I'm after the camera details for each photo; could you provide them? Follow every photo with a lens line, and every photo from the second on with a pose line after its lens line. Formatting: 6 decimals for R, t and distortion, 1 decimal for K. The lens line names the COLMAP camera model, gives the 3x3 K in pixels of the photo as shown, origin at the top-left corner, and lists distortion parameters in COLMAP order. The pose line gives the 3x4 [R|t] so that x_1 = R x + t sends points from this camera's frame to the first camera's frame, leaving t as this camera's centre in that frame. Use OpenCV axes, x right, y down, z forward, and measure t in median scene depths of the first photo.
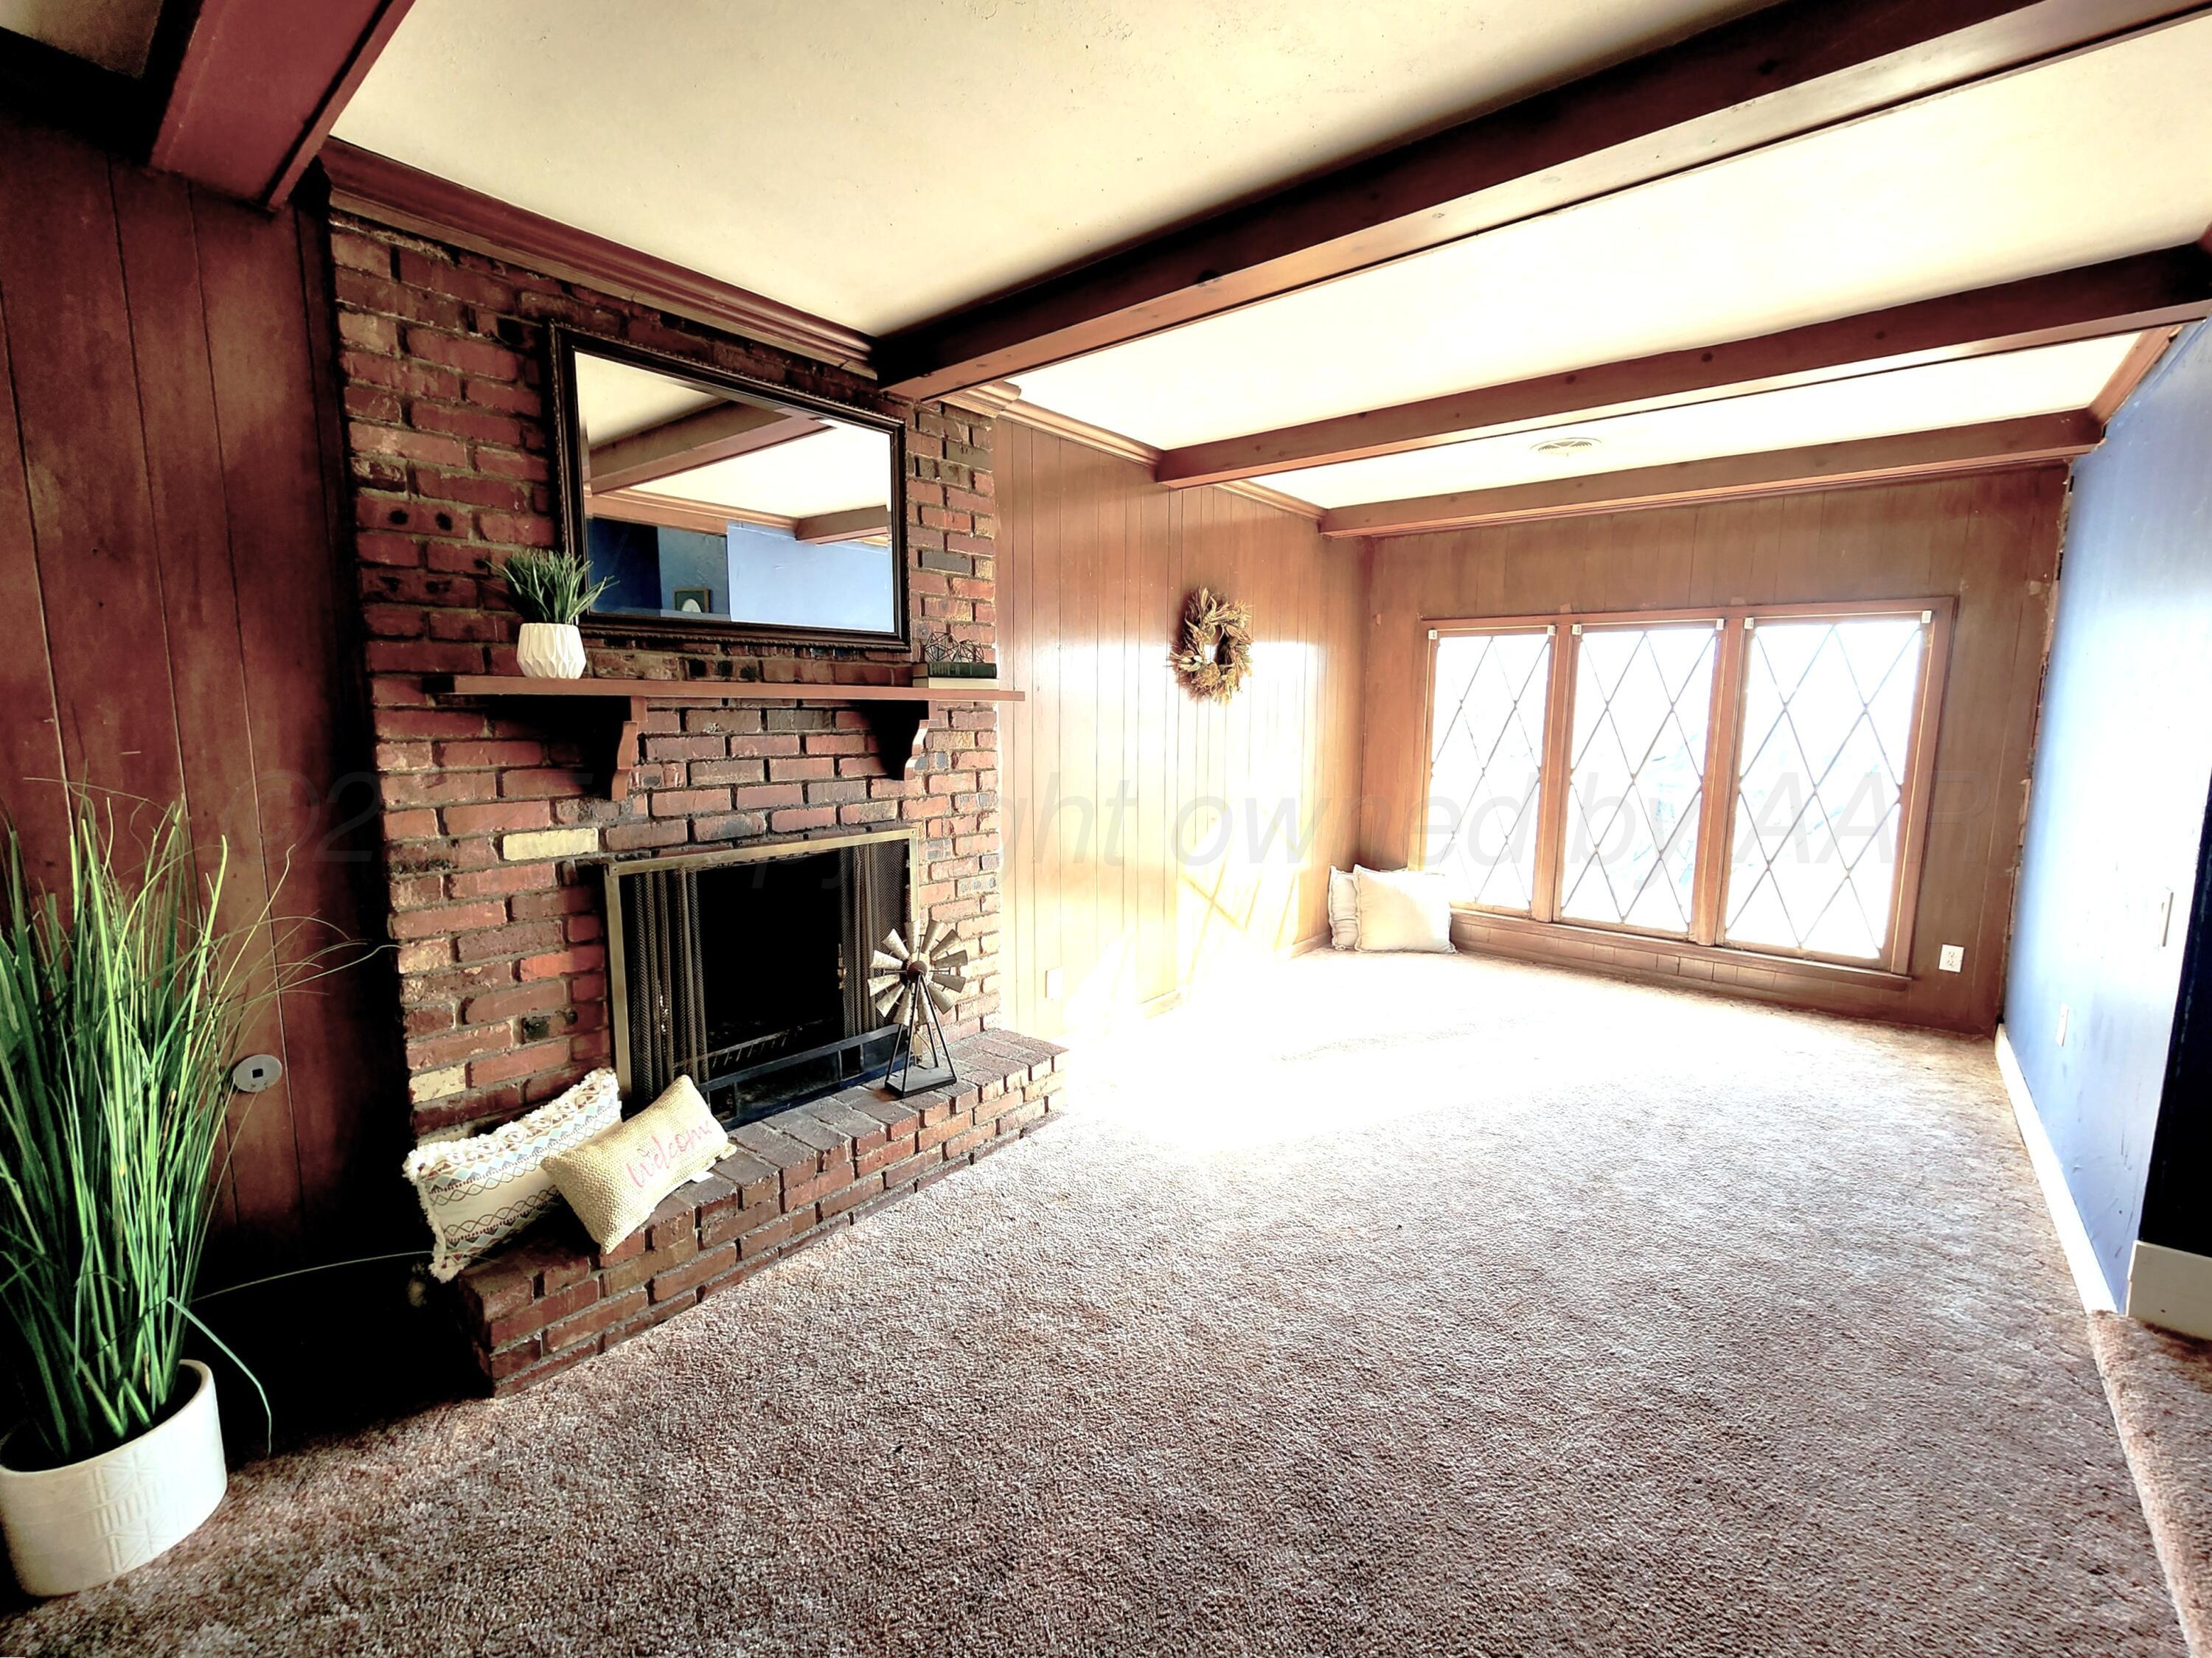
lens RADIAL K [[923.2, 0, 1097.7], [0, 923.2, 833.7], [0, 0, 1]] dist [-0.003419, 0.001048]
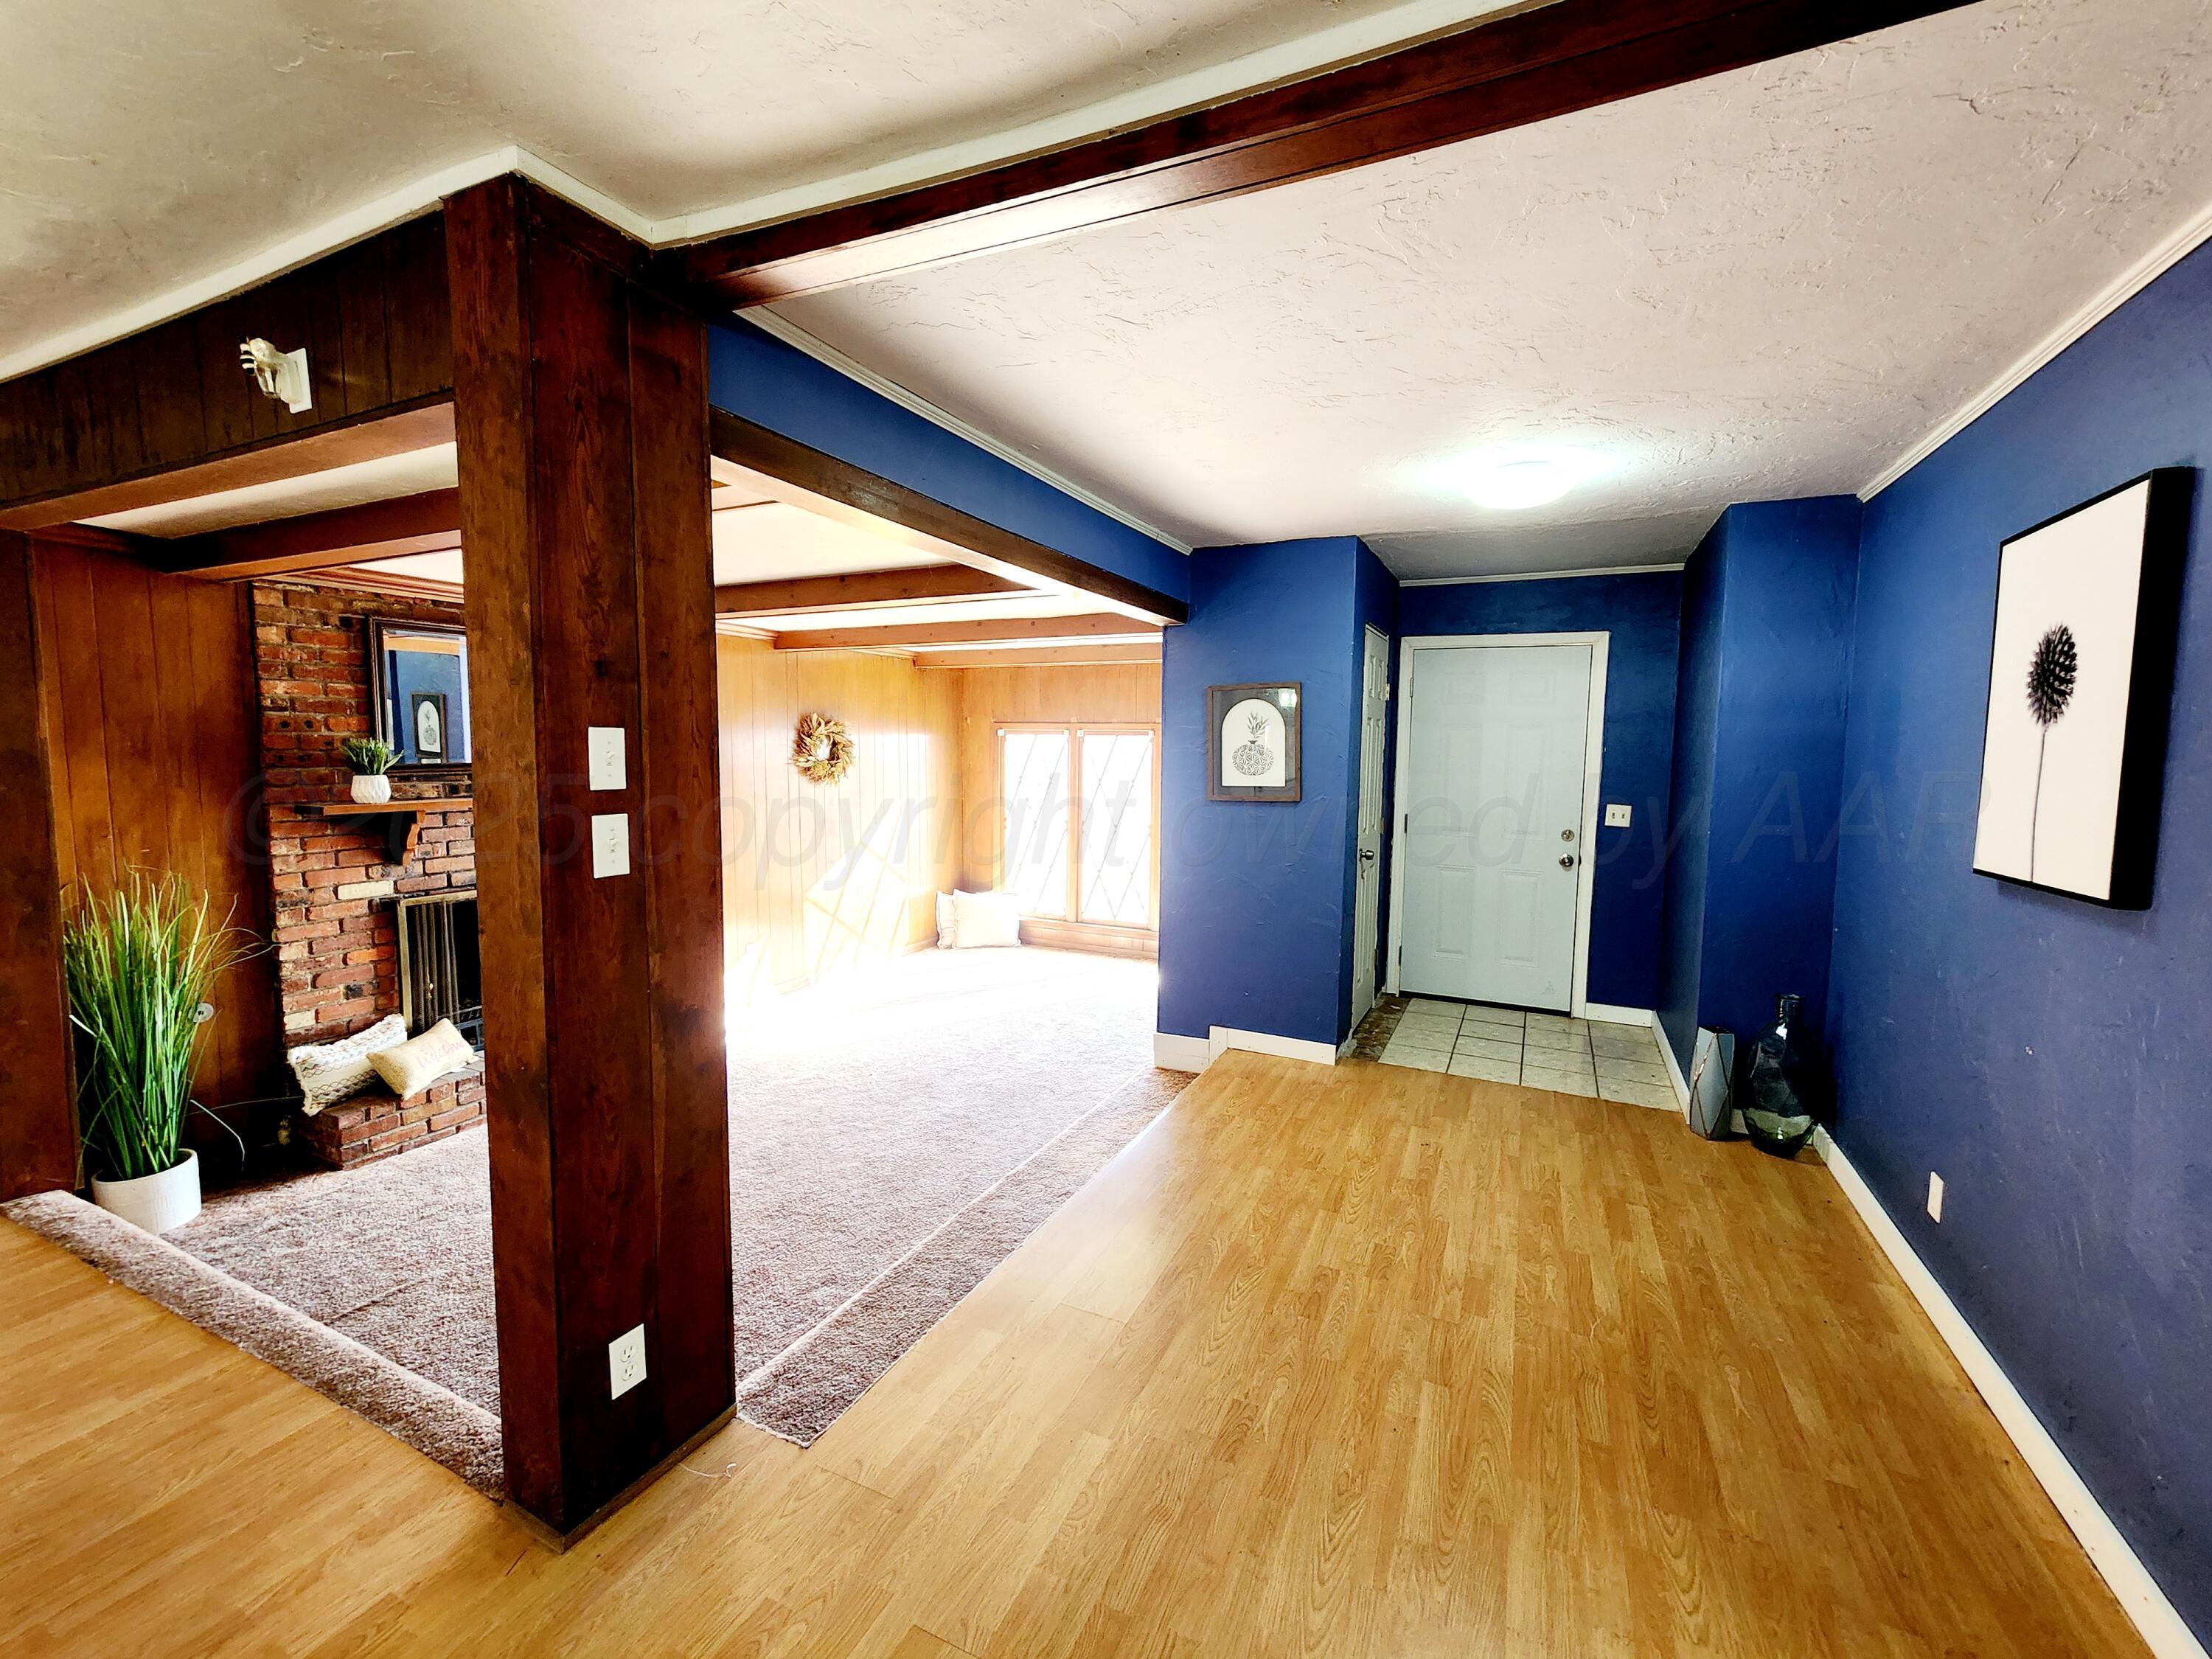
lens RADIAL K [[923.3, 0, 1114.9], [0, 923.3, 822.2], [0, 0, 1]] dist [-0.003419, 0.001048]
pose [[0.968199, -0.018546, 0.249492, 0.429950], [0.030876, 0.998483, -0.045596, 0.006343], [-0.248268, 0.051849, 0.967303, -1.245664]]
